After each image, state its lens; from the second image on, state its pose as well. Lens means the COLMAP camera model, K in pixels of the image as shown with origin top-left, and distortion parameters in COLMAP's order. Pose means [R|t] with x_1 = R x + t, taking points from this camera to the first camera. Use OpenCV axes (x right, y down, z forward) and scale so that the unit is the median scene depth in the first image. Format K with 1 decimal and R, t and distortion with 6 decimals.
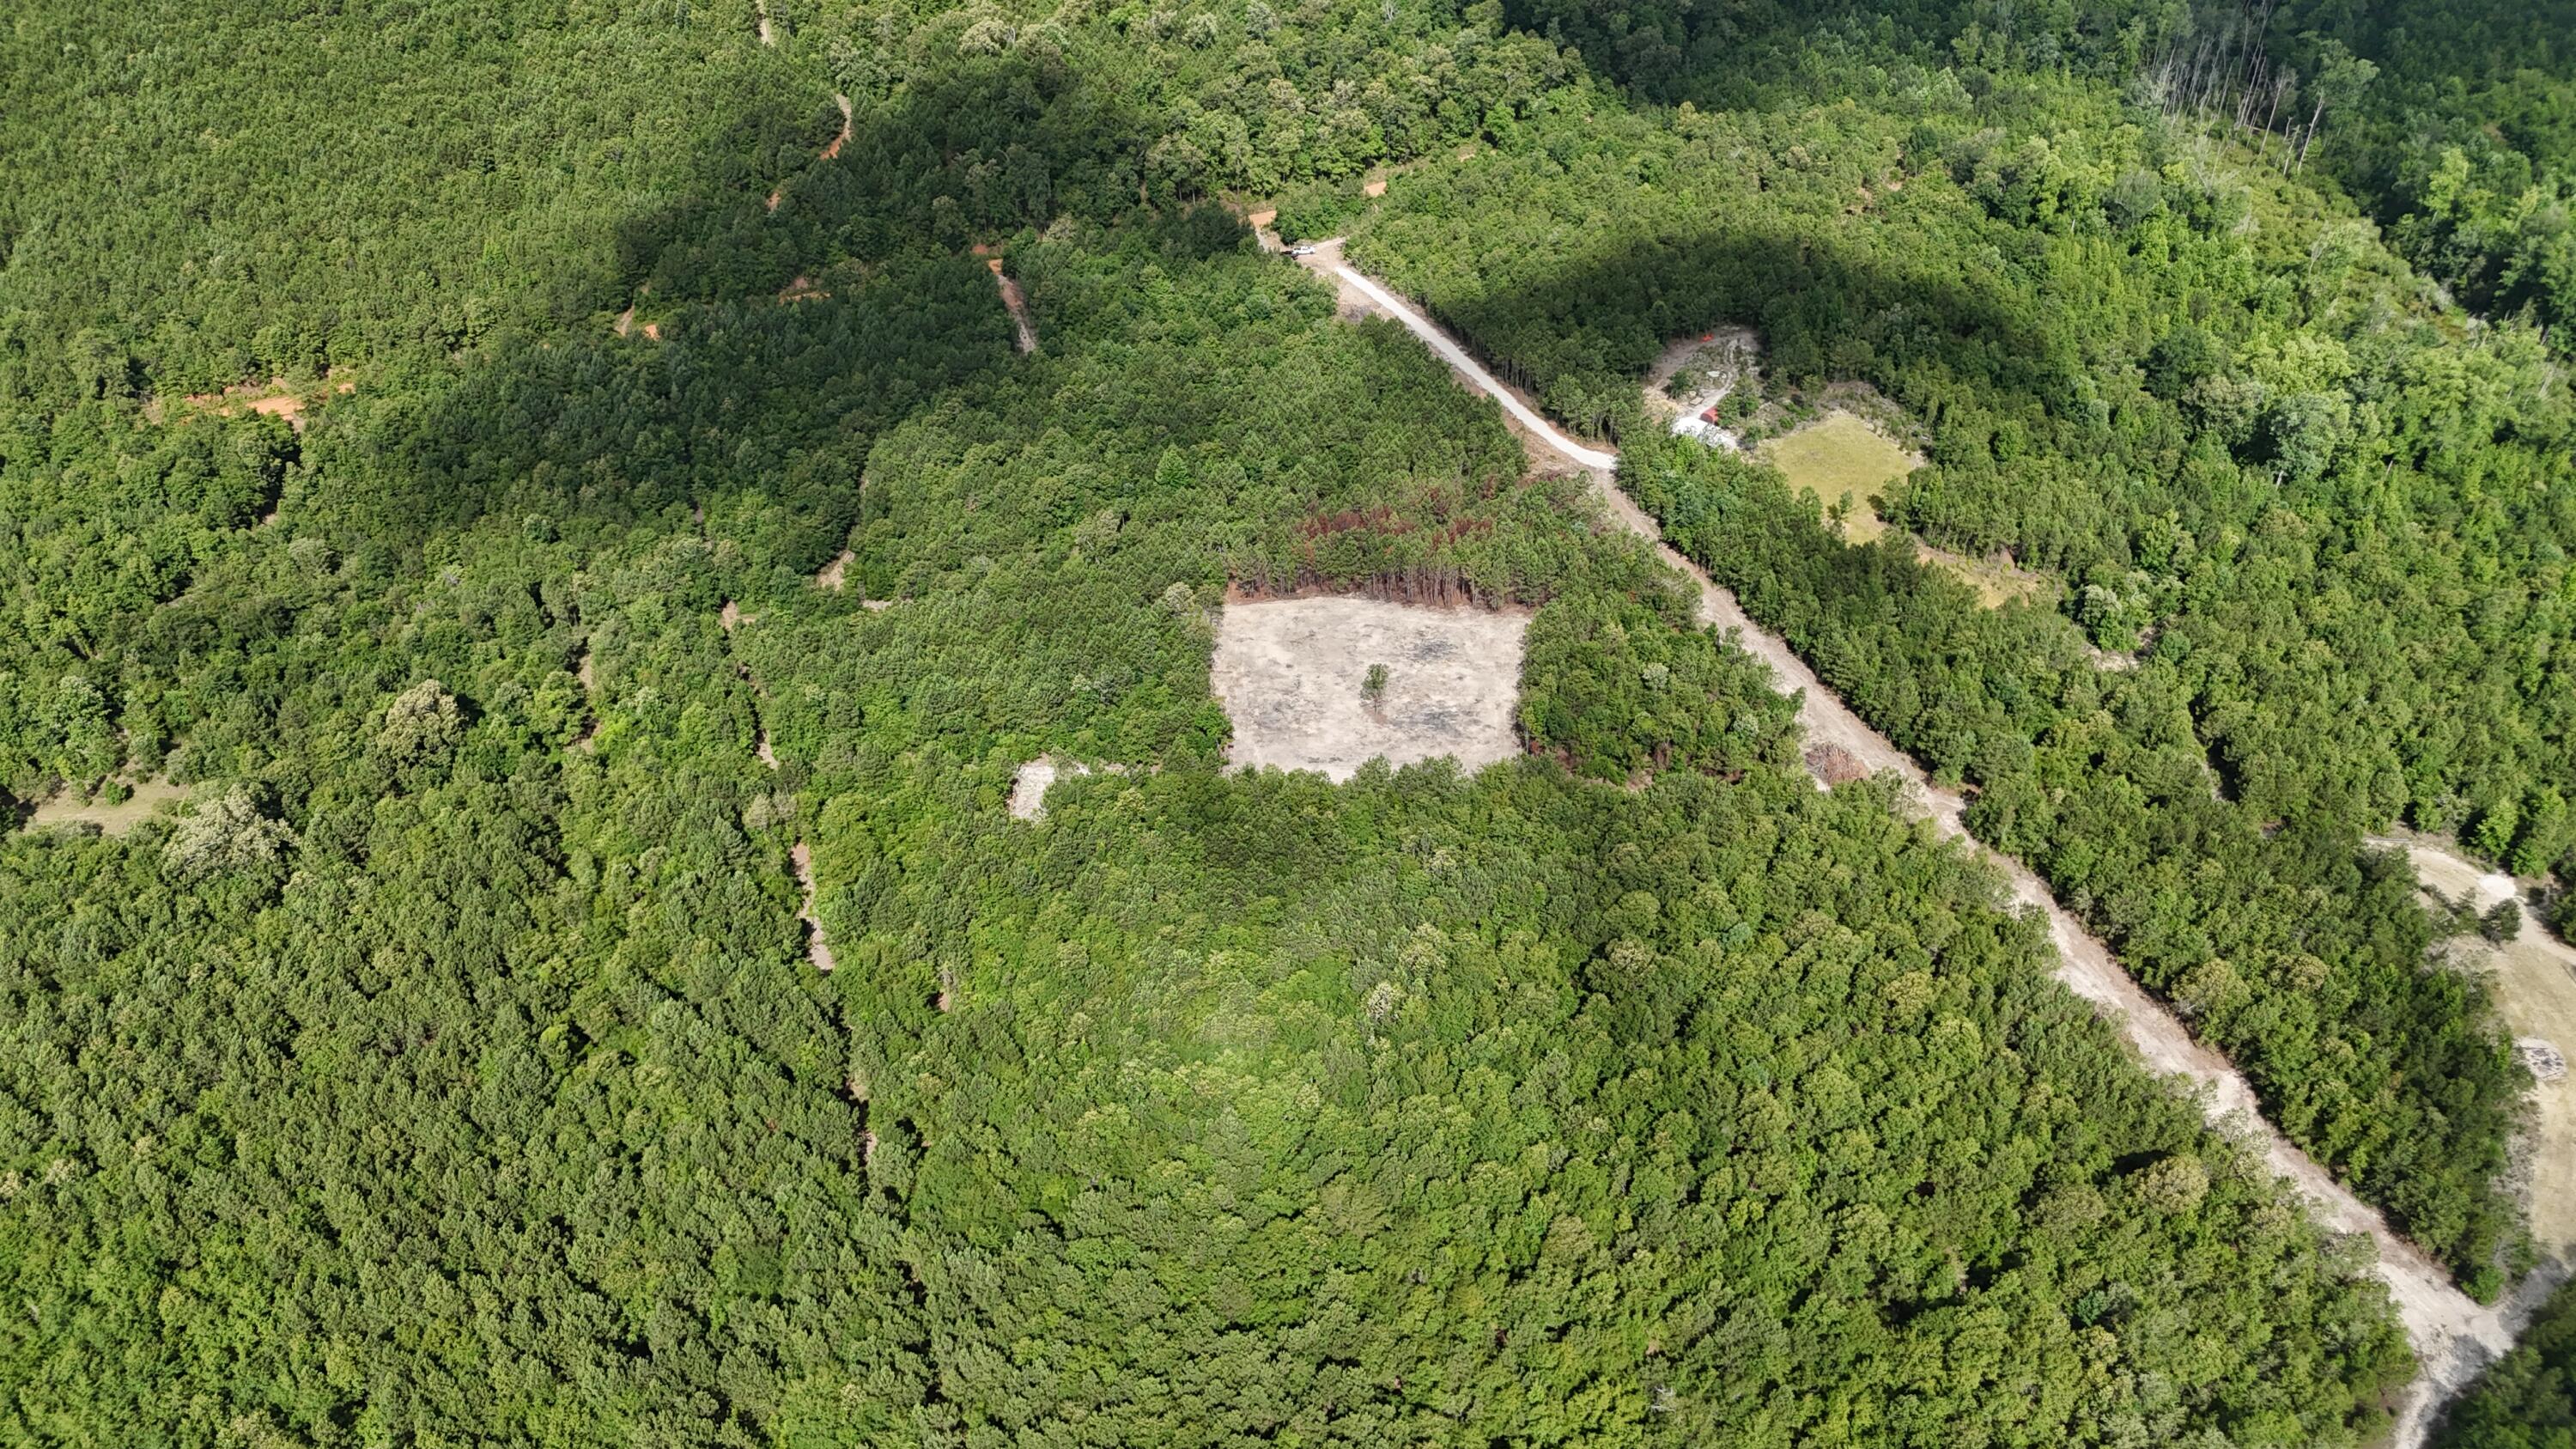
lens RADIAL K [[1896.6, 0, 1289.1], [0, 1896.6, 733.5], [0, 0, 1]] dist [0.068653, -0.063690]
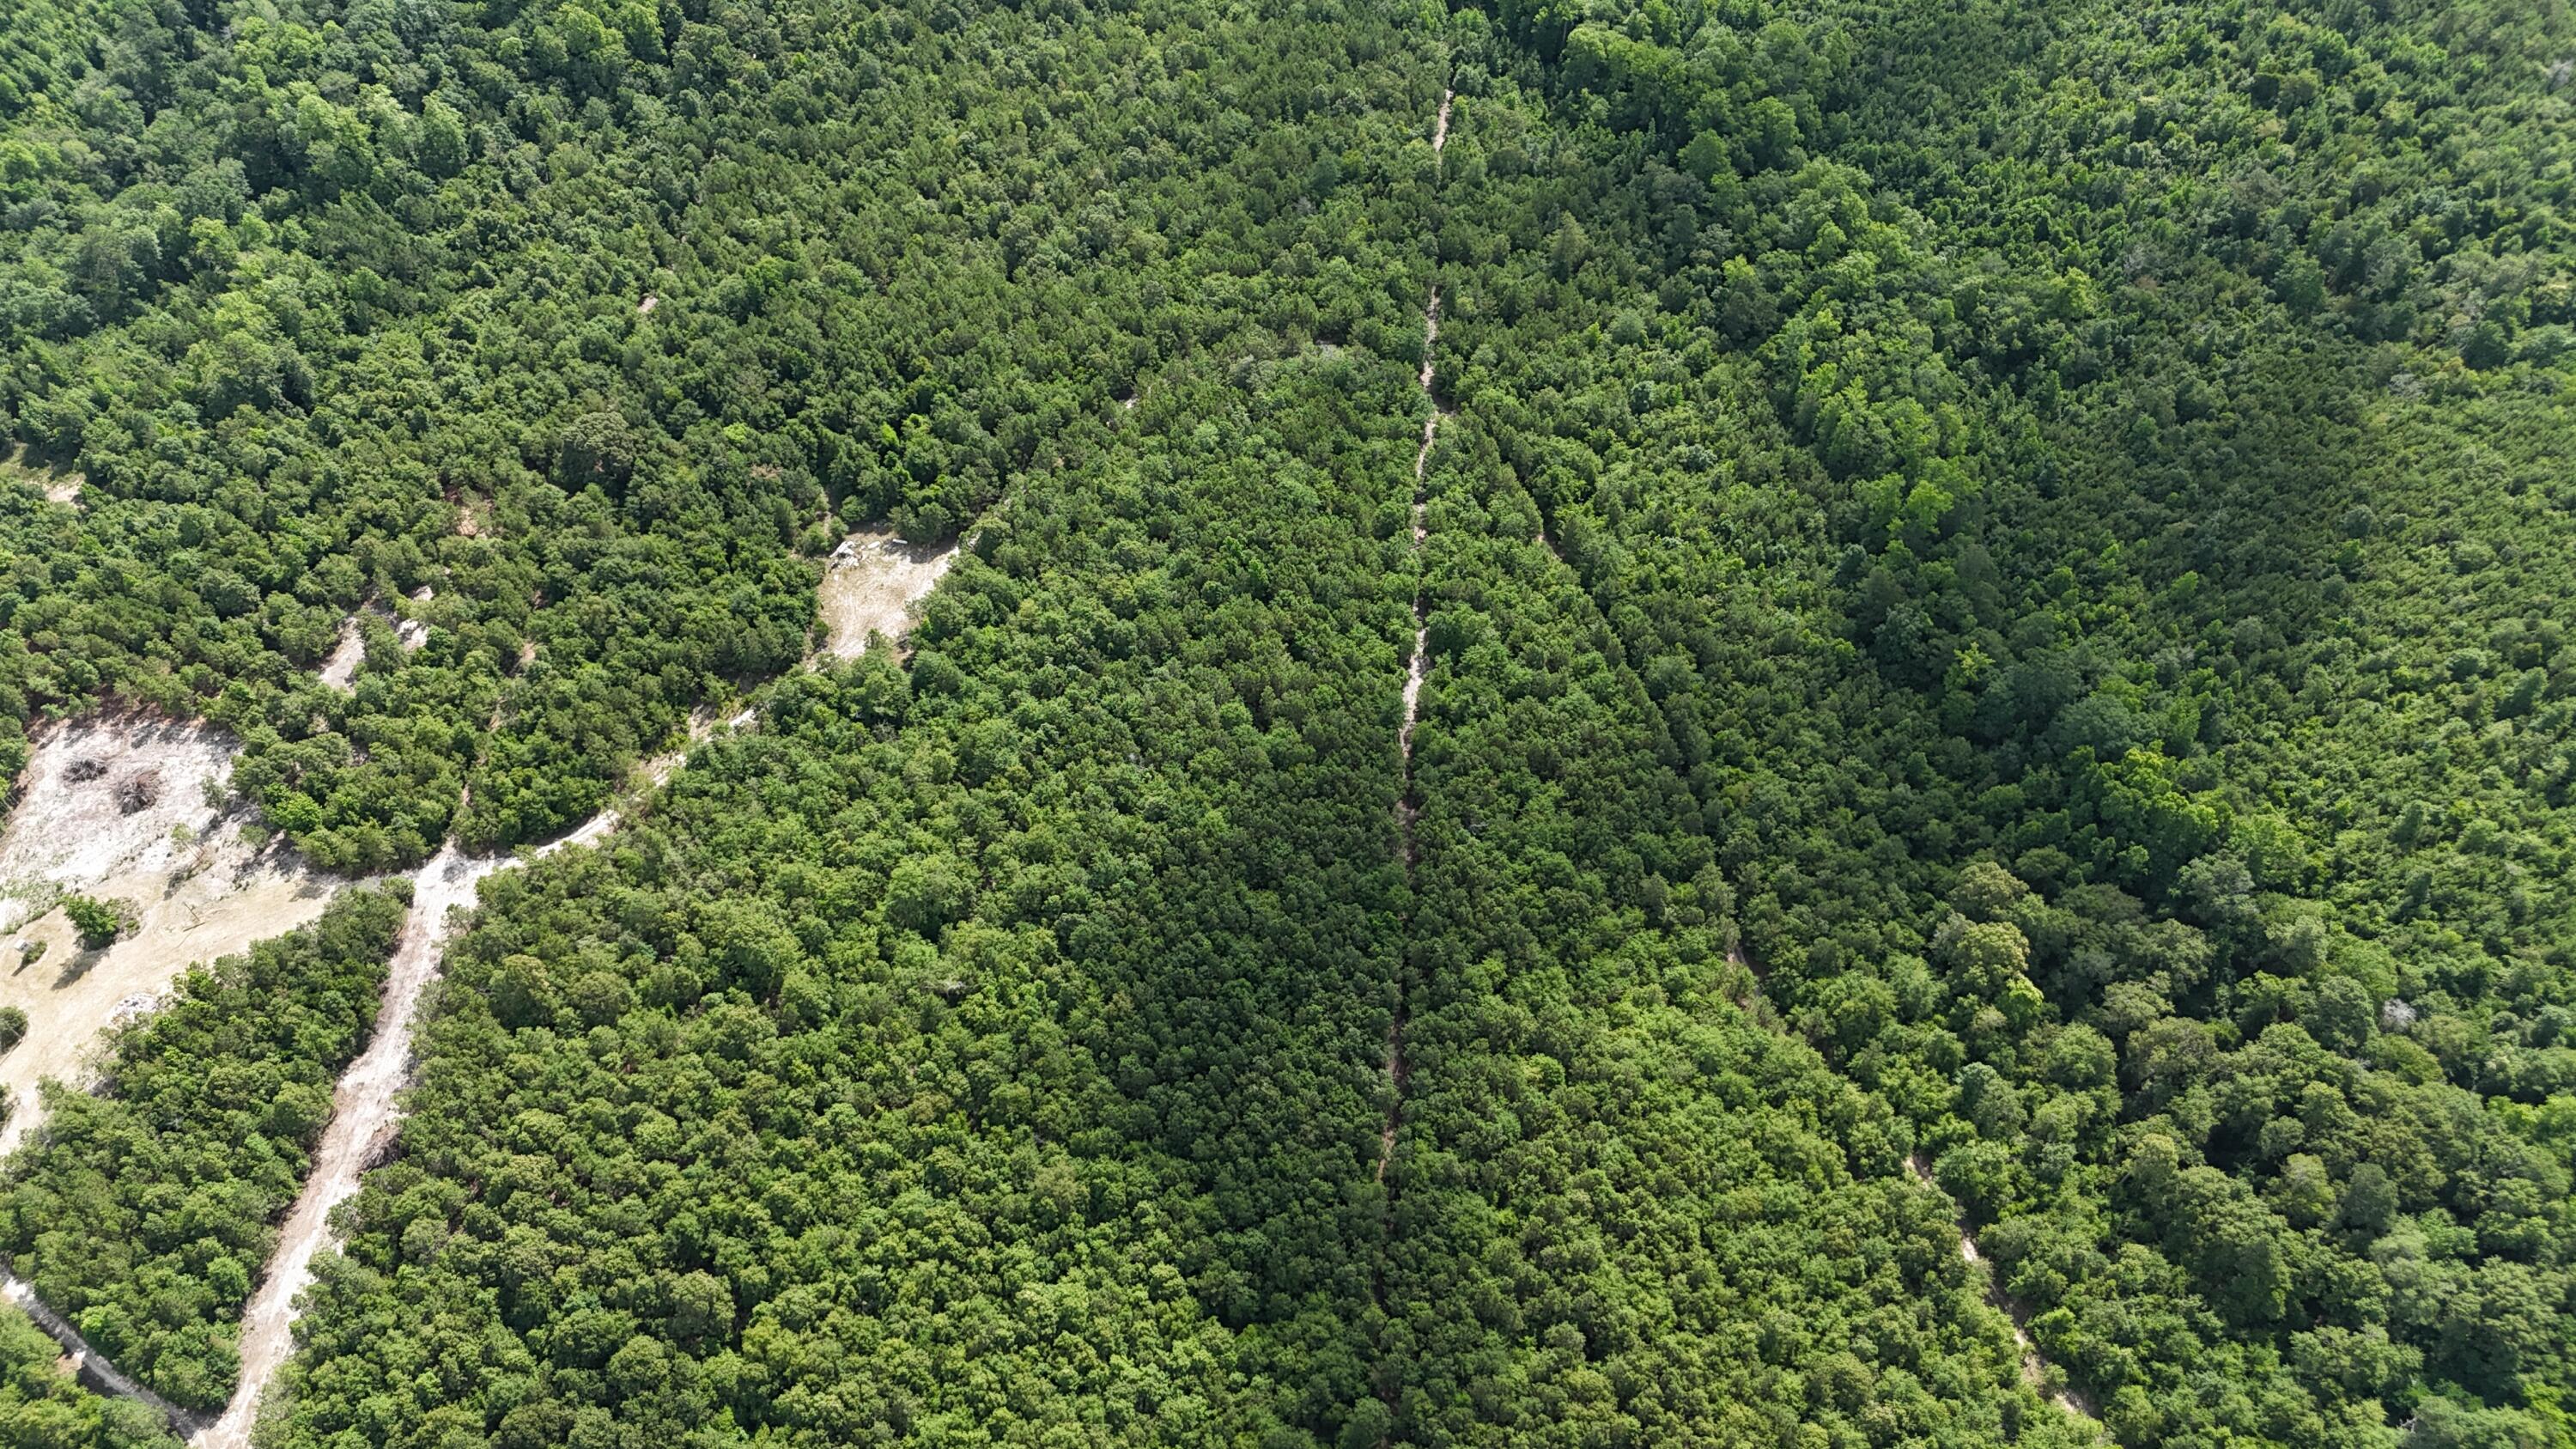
lens RADIAL K [[1896.6, 0, 1286.1], [0, 1896.6, 722.8], [0, 0, 1]] dist [0.068653, -0.063690]
pose [[-0.901235, -0.333999, 0.276079, -0.355734], [0.288783, 0.012079, 0.957318, -0.935236], [-0.323078, 0.942496, 0.085567, 0.543906]]
